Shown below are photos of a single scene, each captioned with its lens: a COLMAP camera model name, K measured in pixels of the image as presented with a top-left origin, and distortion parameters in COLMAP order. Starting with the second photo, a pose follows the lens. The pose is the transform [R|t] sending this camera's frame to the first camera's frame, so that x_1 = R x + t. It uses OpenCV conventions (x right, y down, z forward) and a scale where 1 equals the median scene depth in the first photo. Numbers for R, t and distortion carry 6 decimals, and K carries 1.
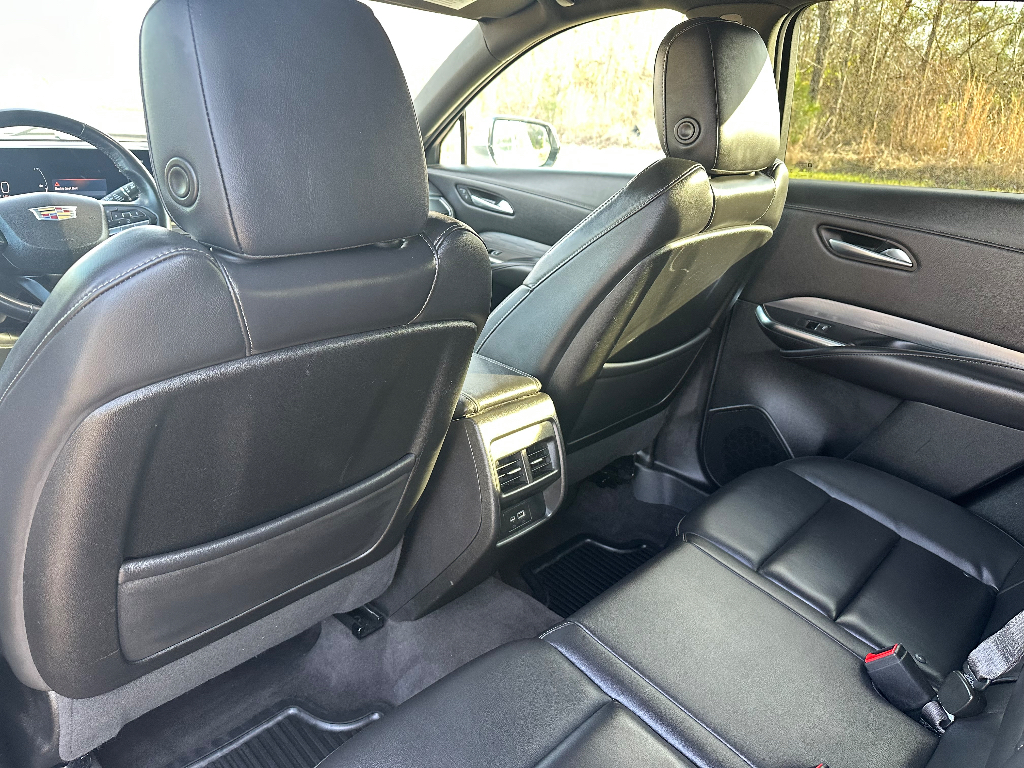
lens RADIAL K [[725.6, 0, 506.0], [0, 725.6, 390.3], [0, 0, 1]] dist [0.033905, -0.046895]
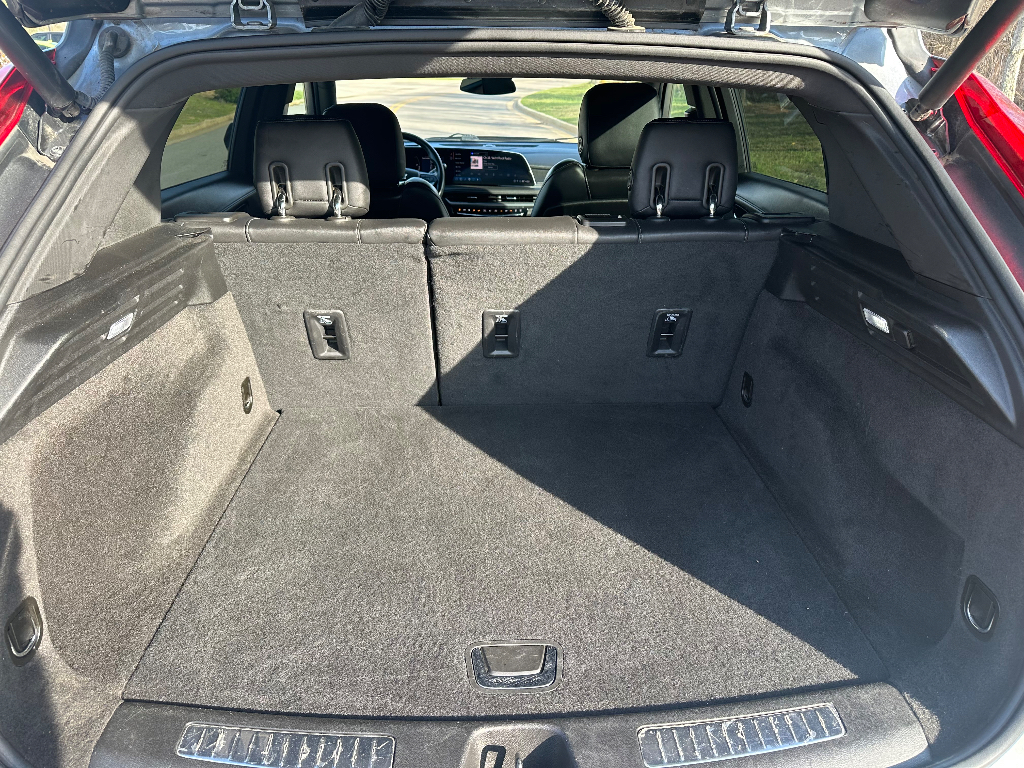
lens RADIAL K [[725.6, 0, 519.5], [0, 725.6, 406.7], [0, 0, 1]] dist [0.033905, -0.046895]
pose [[0.713357, 0.252788, -0.653620, 0.219060], [-0.222358, 0.966128, 0.130971, 0.013518], [0.664589, 0.051909, 0.745404, -0.070639]]
